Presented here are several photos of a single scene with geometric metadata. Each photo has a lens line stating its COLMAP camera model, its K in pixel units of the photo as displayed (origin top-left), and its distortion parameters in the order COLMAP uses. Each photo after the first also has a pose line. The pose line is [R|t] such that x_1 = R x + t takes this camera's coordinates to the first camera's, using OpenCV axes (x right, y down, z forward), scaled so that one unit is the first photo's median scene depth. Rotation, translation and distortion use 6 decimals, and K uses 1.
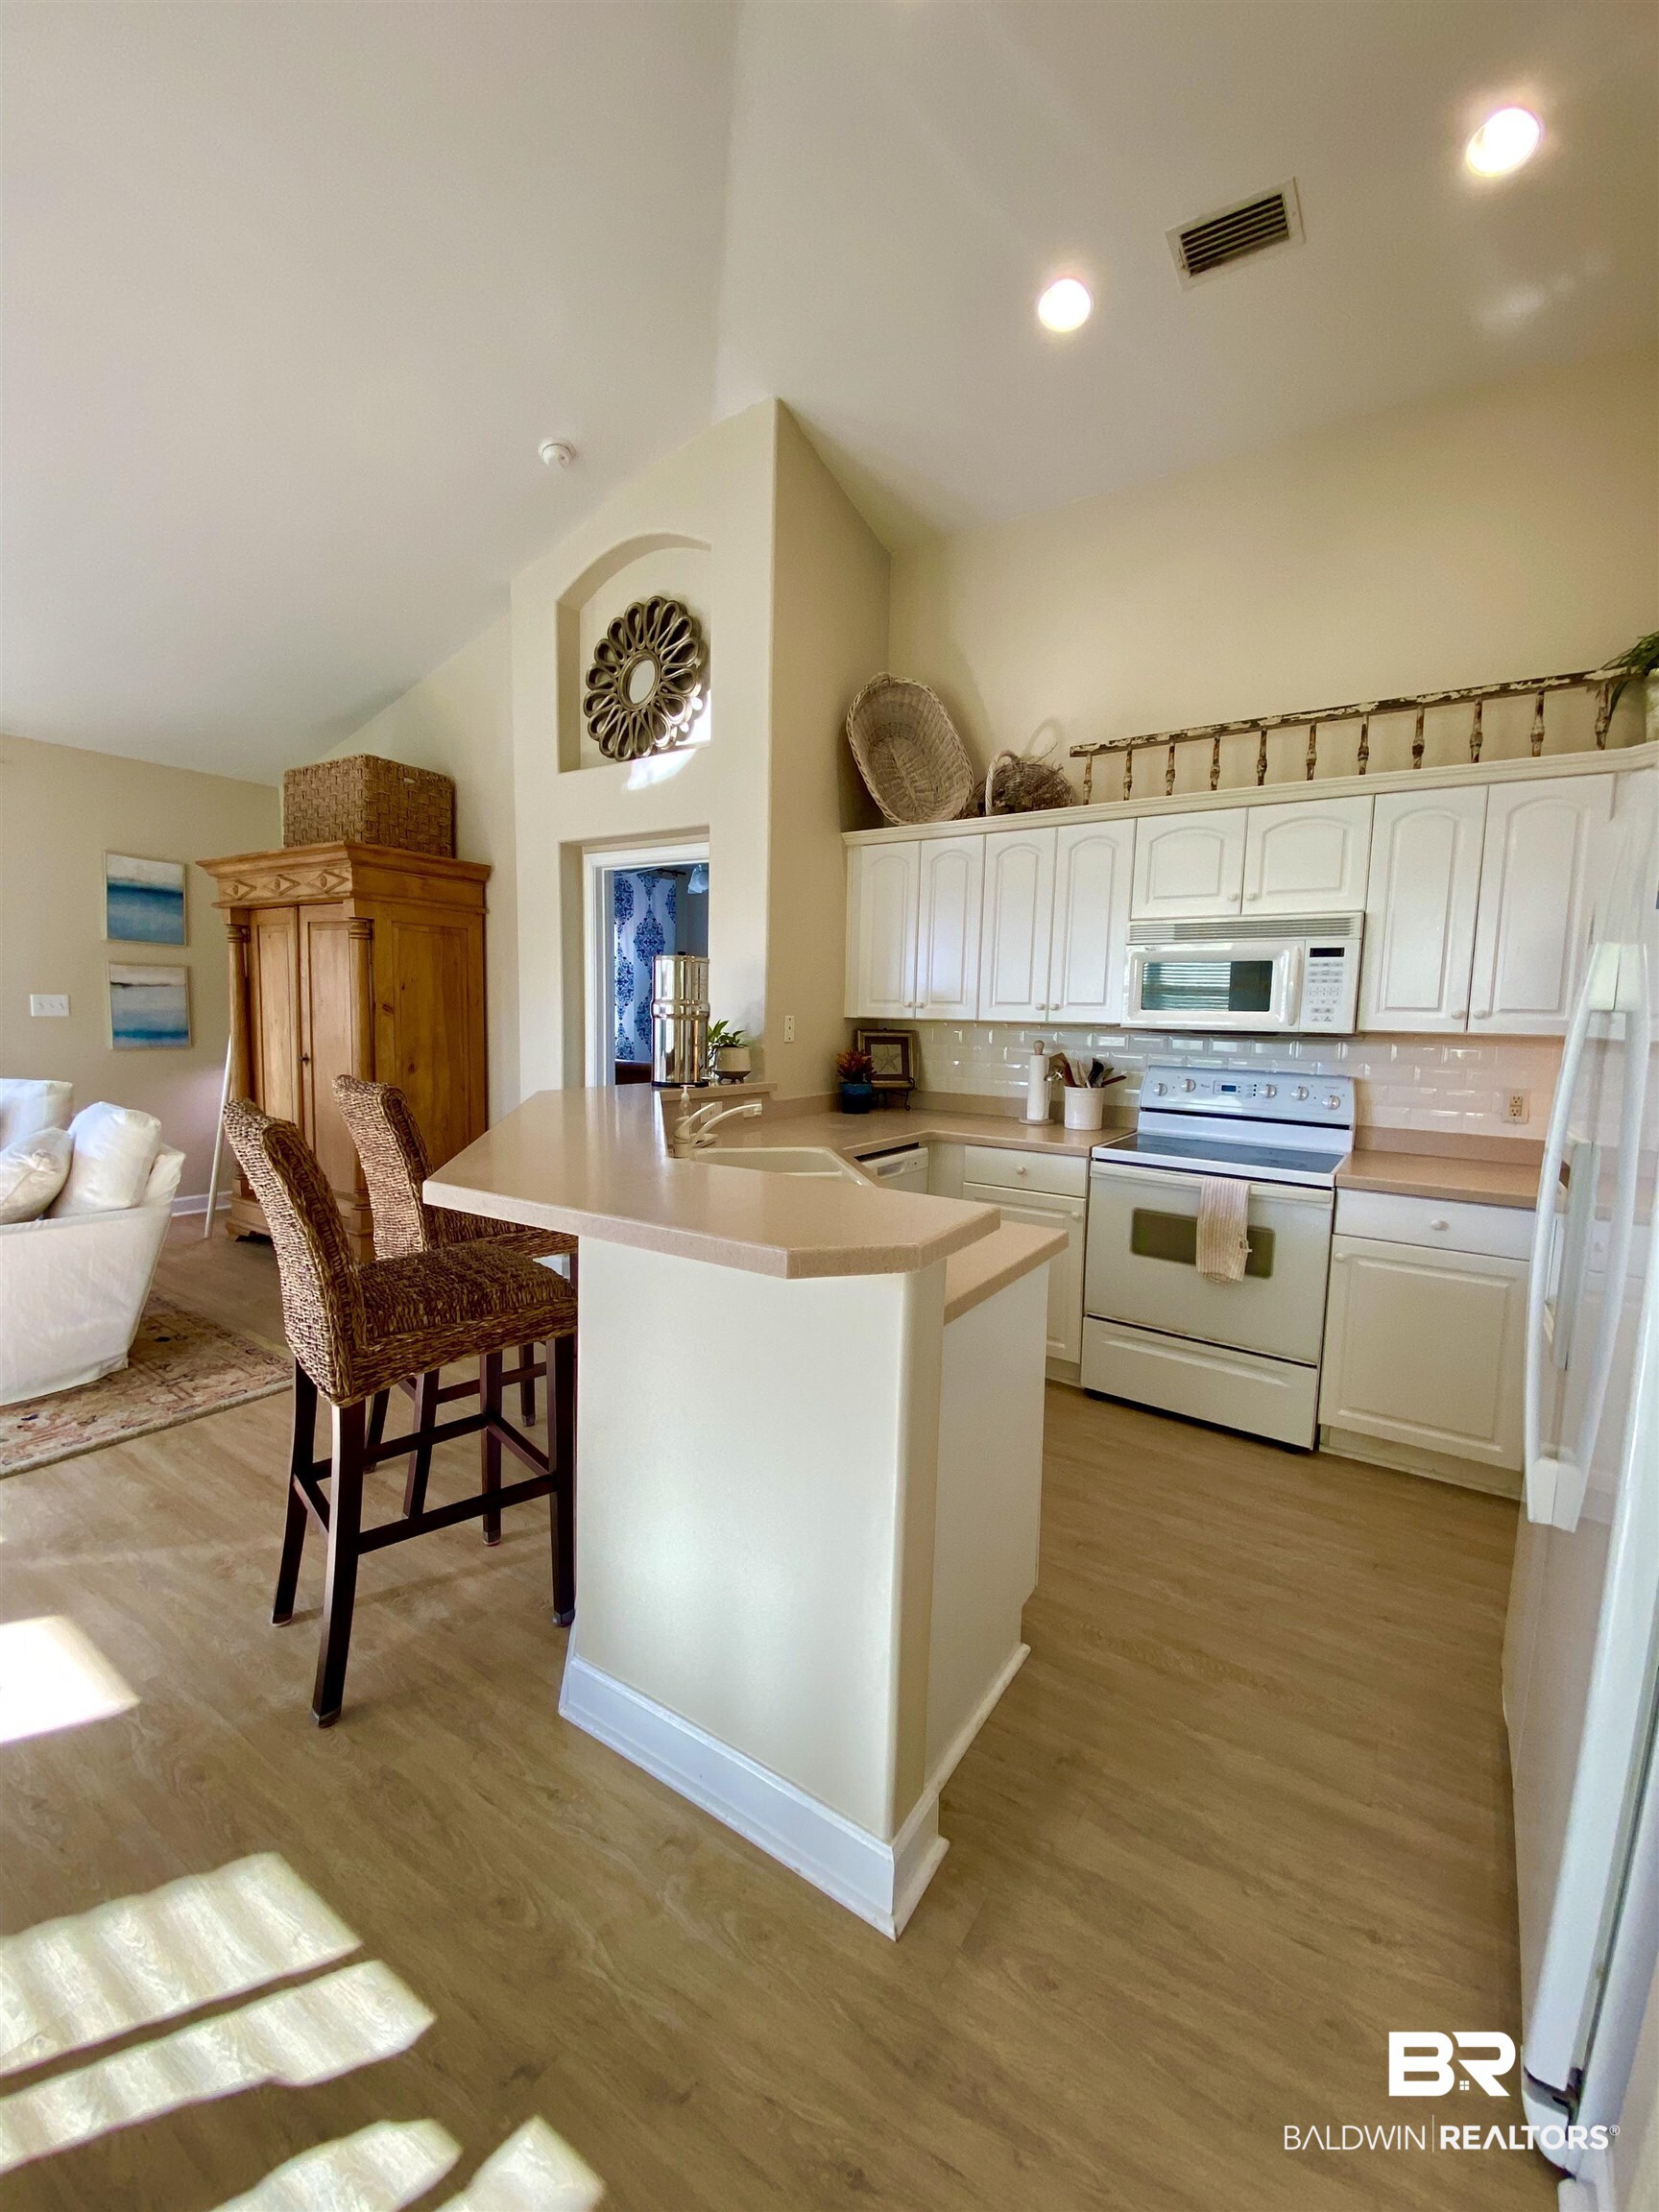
lens RADIAL K [[892.9, 0, 842.3], [0, 892.9, 1104.7], [0, 0, 1]] dist [0.011949, -0.016868]
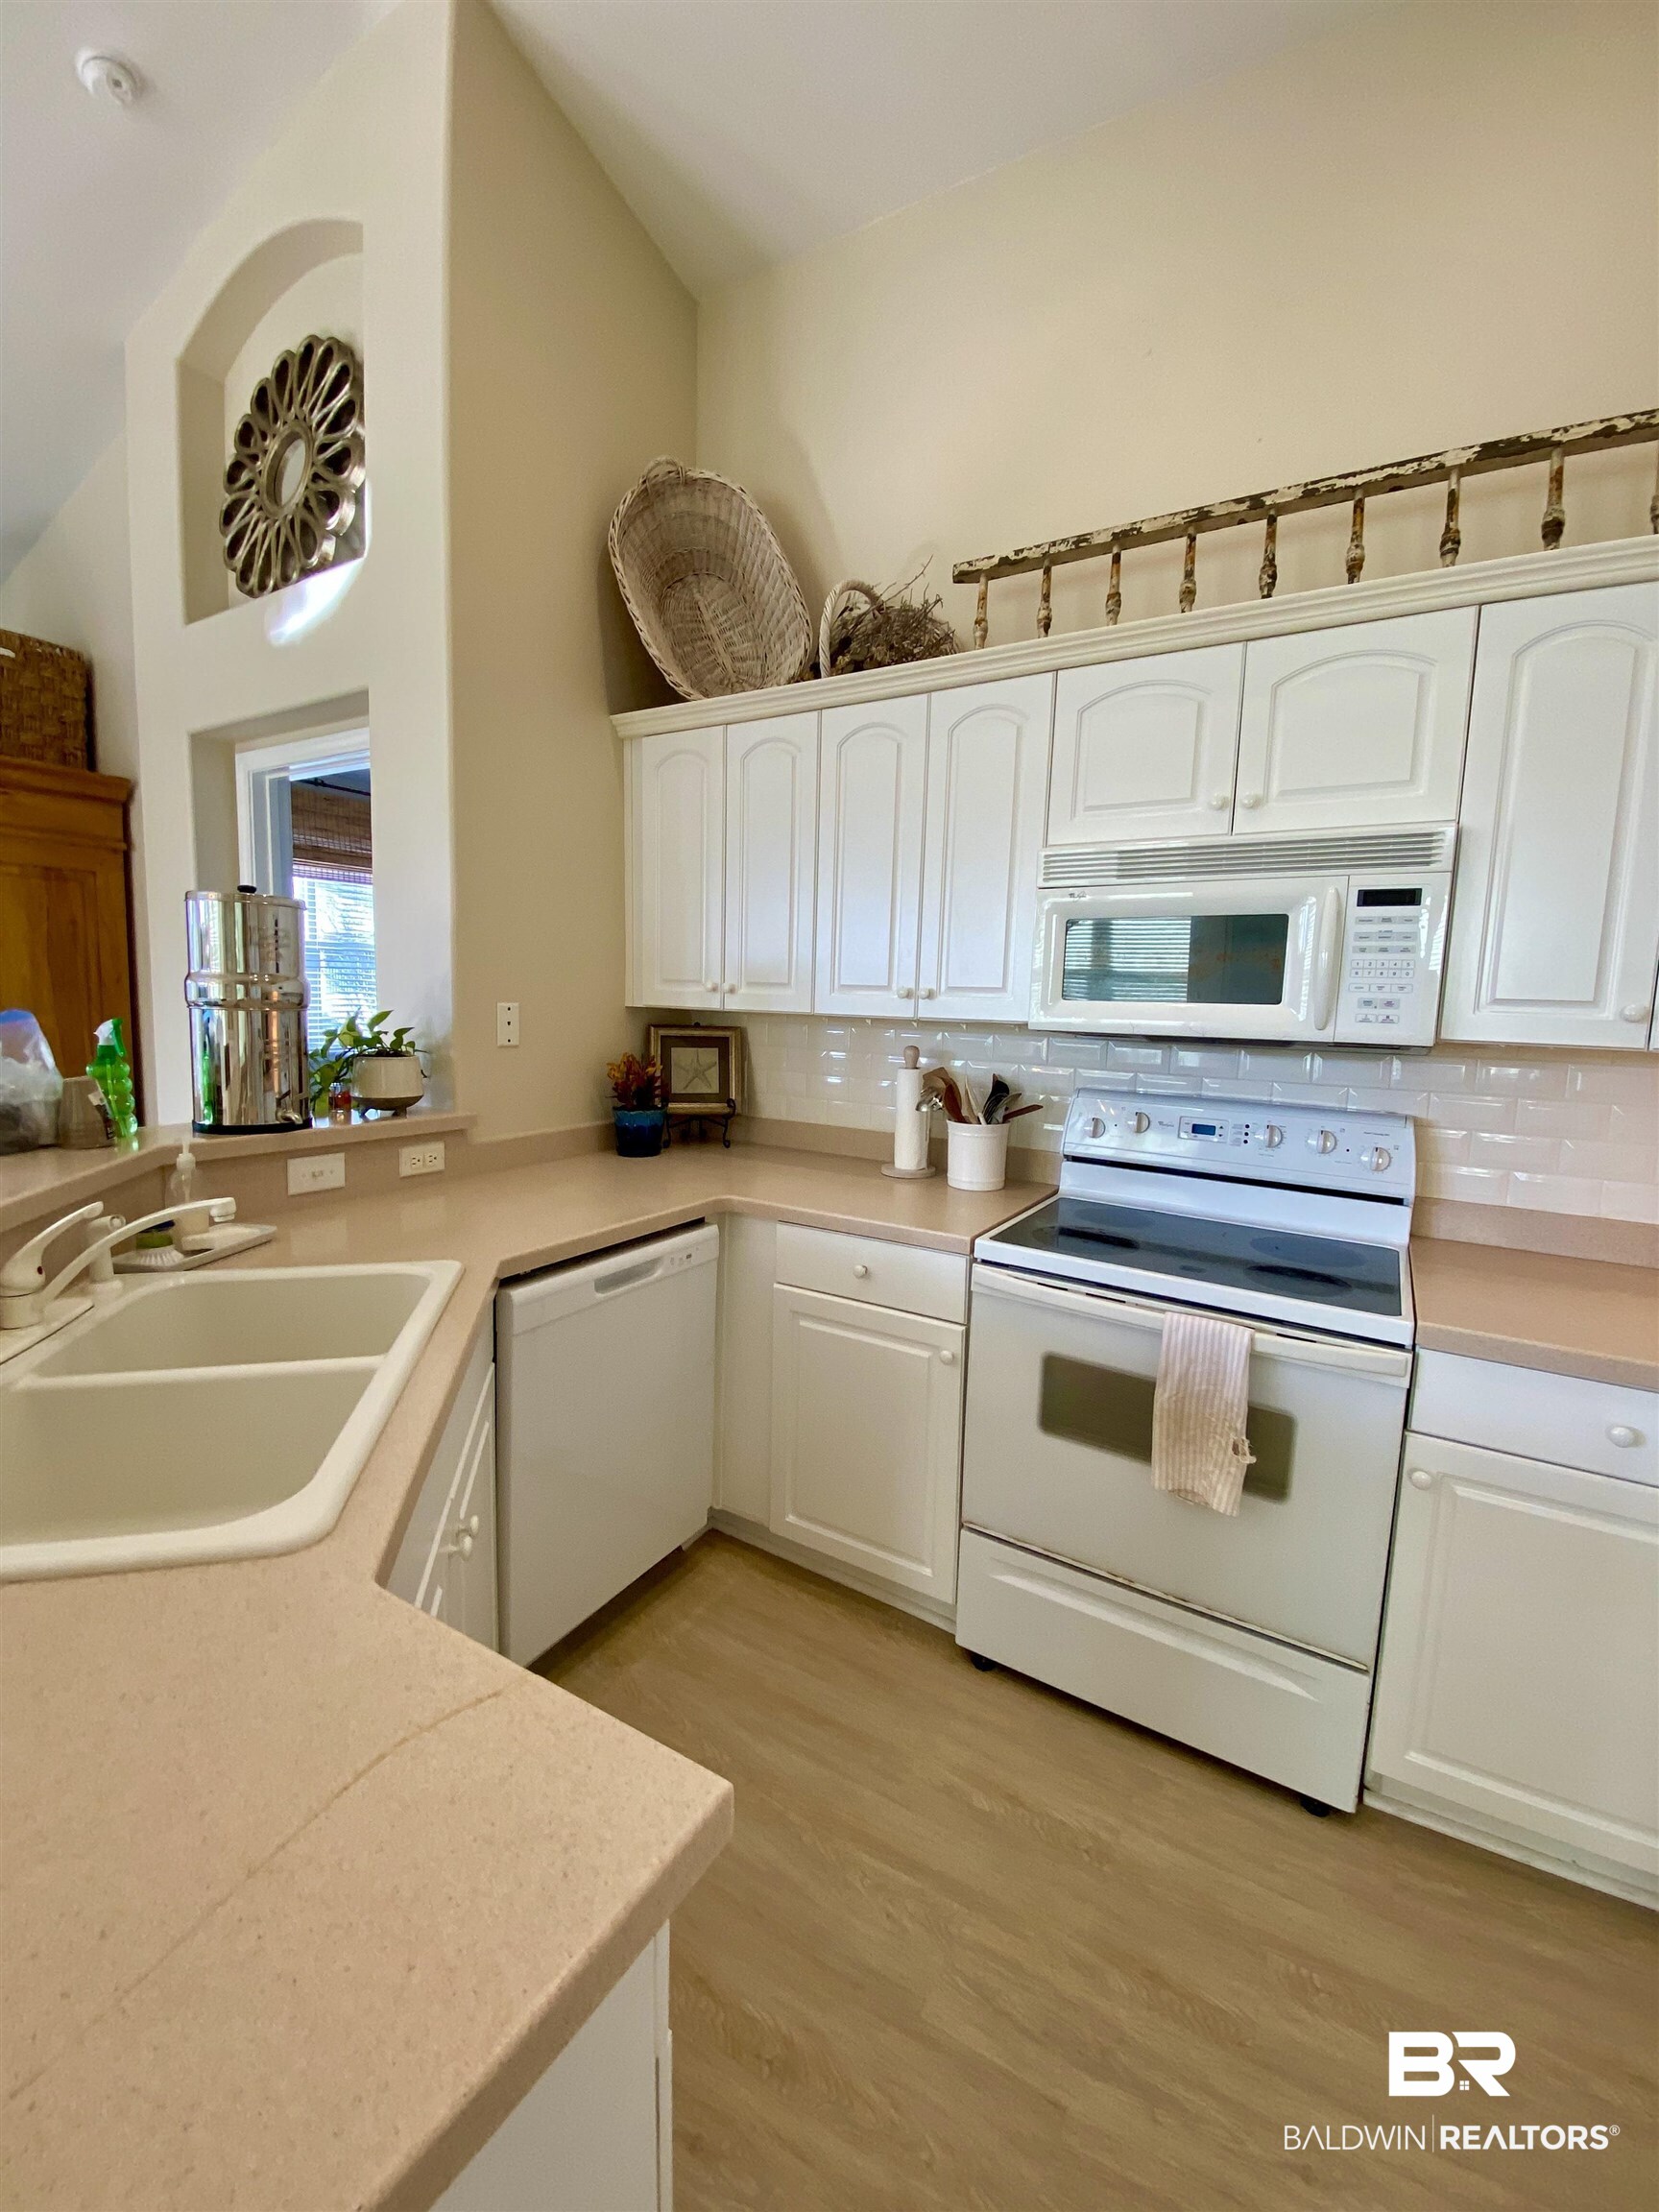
lens RADIAL K [[883.0, 0, 851.6], [0, 883.0, 1107.8], [0, 0, 1]] dist [-0.000886, -0.010615]
pose [[0.998390, 0.001671, 0.056695, 0.152383], [-0.002687, 0.999837, 0.017850, -0.041805], [-0.056656, -0.017974, 0.998232, 0.398879]]
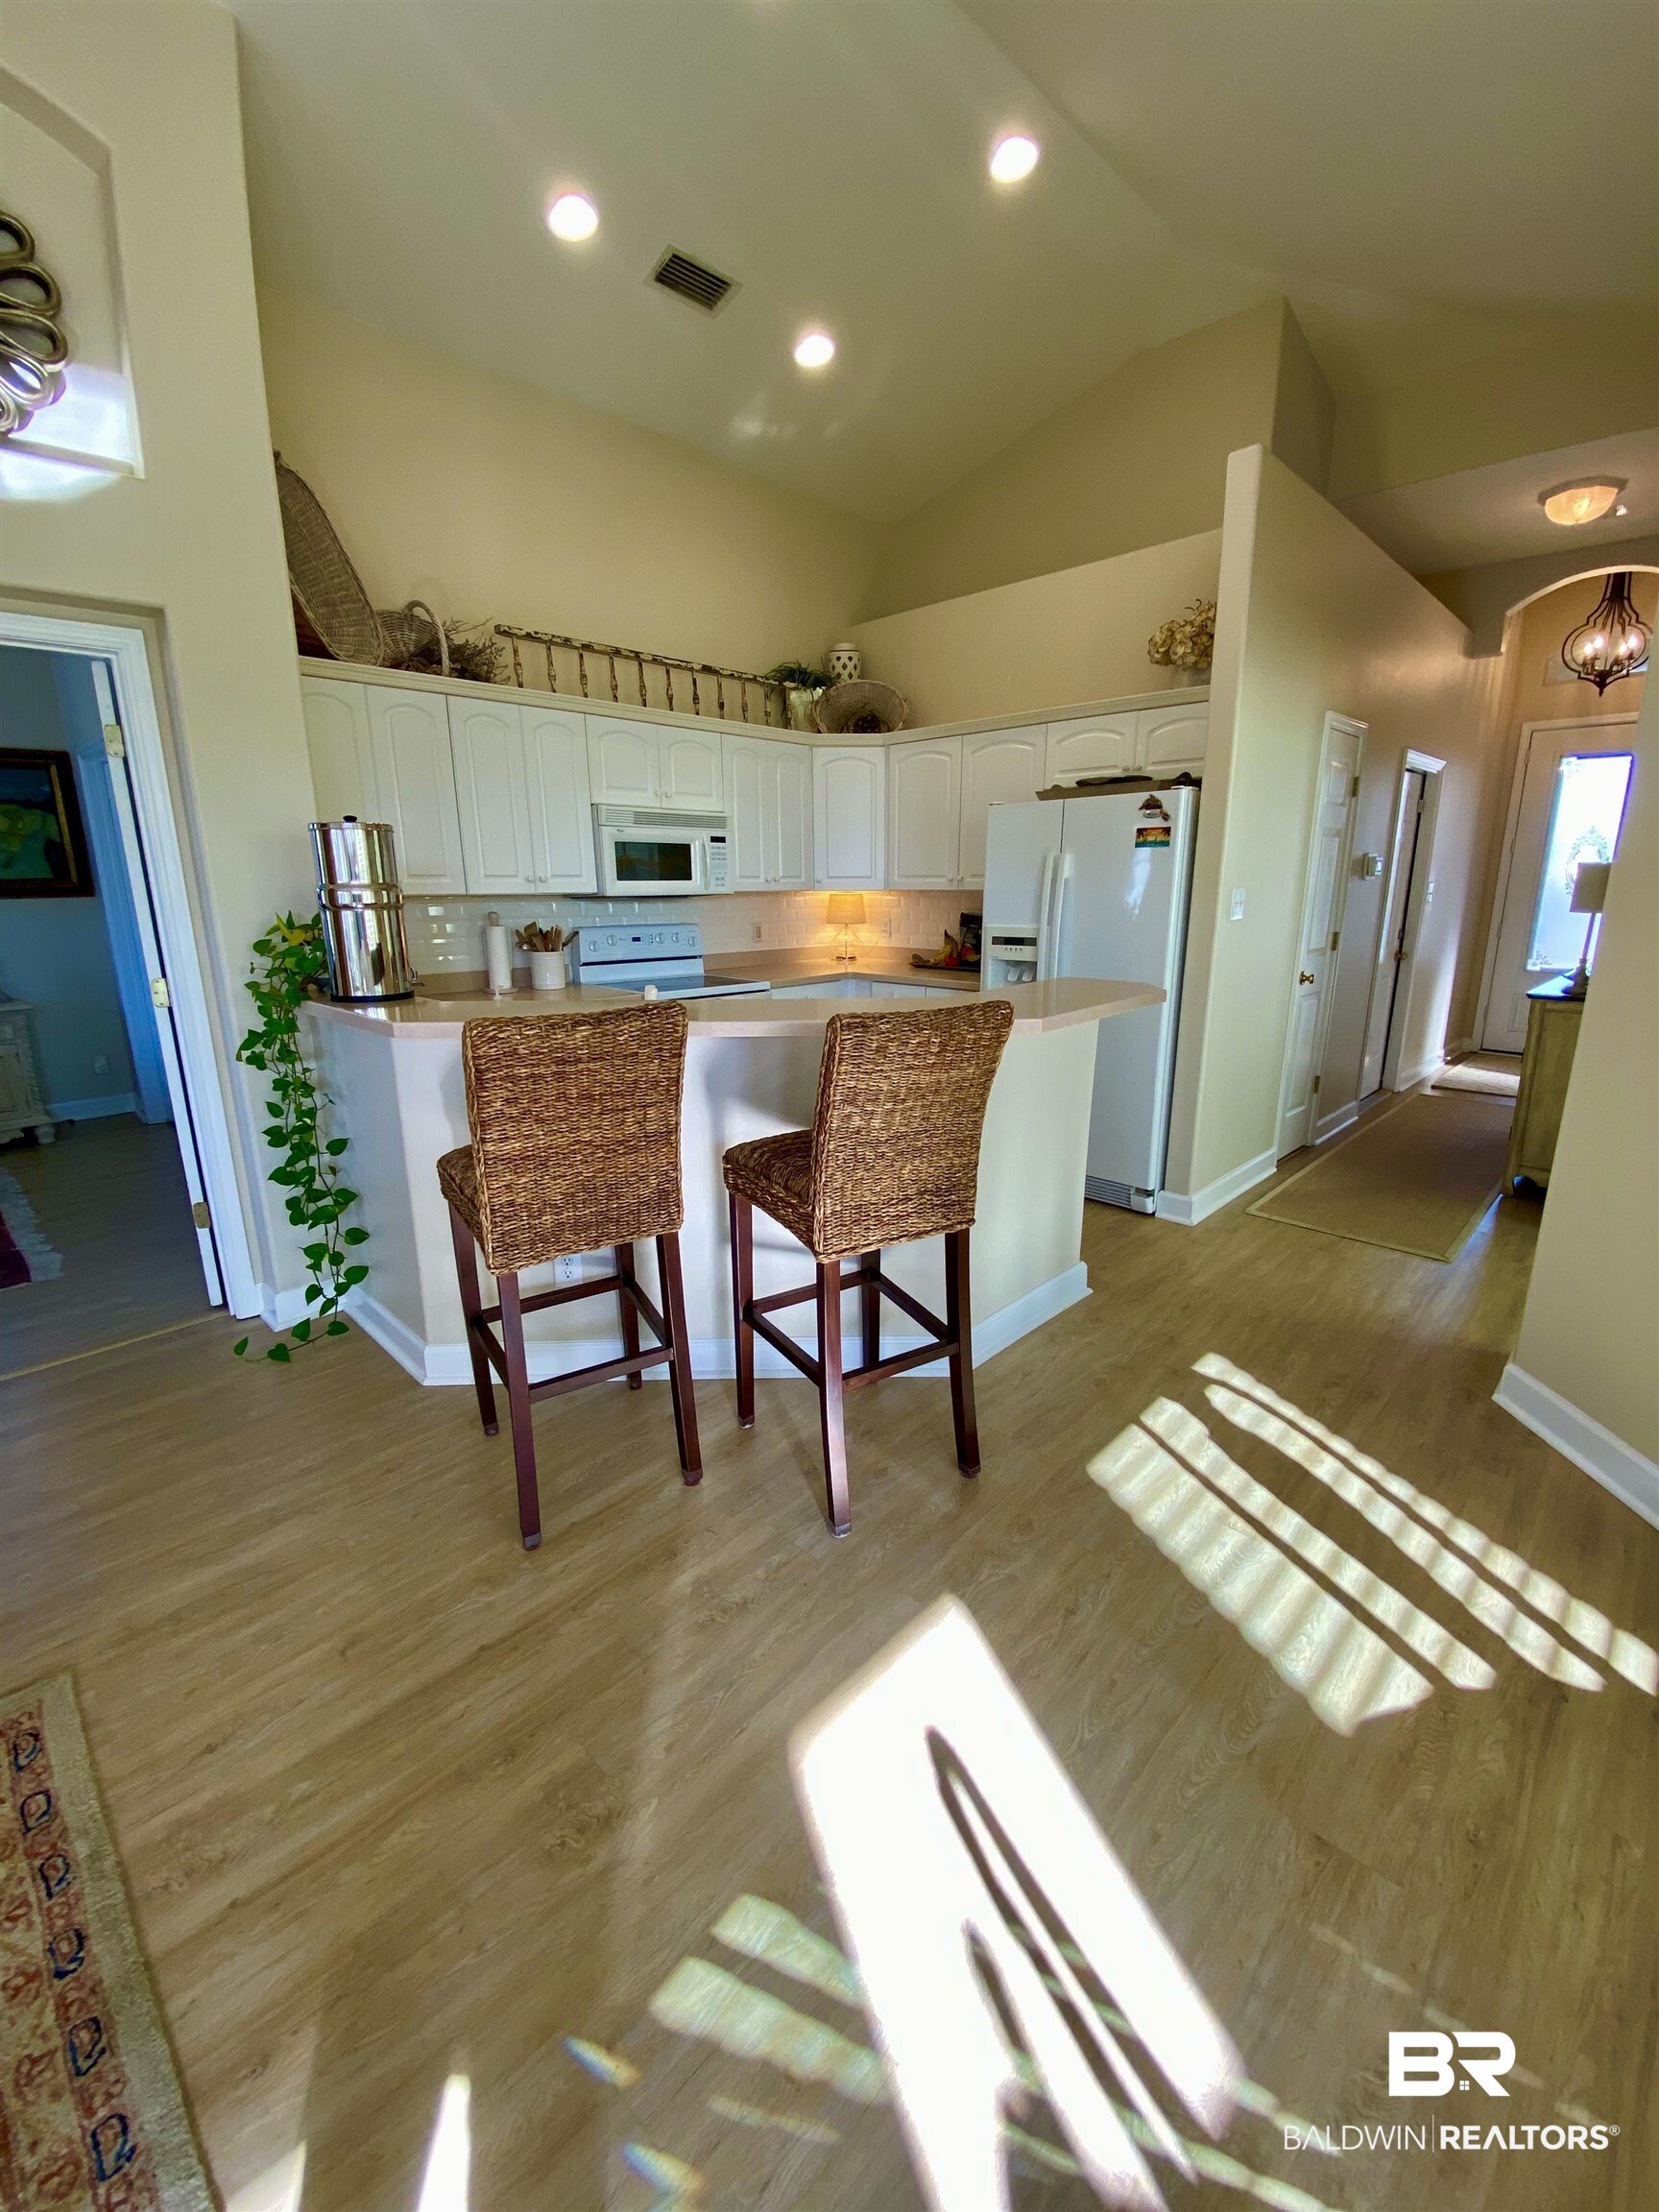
lens RADIAL K [[892.9, 0, 842.3], [0, 892.9, 1104.7], [0, 0, 1]] dist [0.011949, -0.016868]
pose [[0.184175, -0.264107, 0.946746, -0.808317], [0.106674, 0.962904, 0.247863, -0.075572], [-0.977088, 0.055343, 0.205516, 0.425252]]
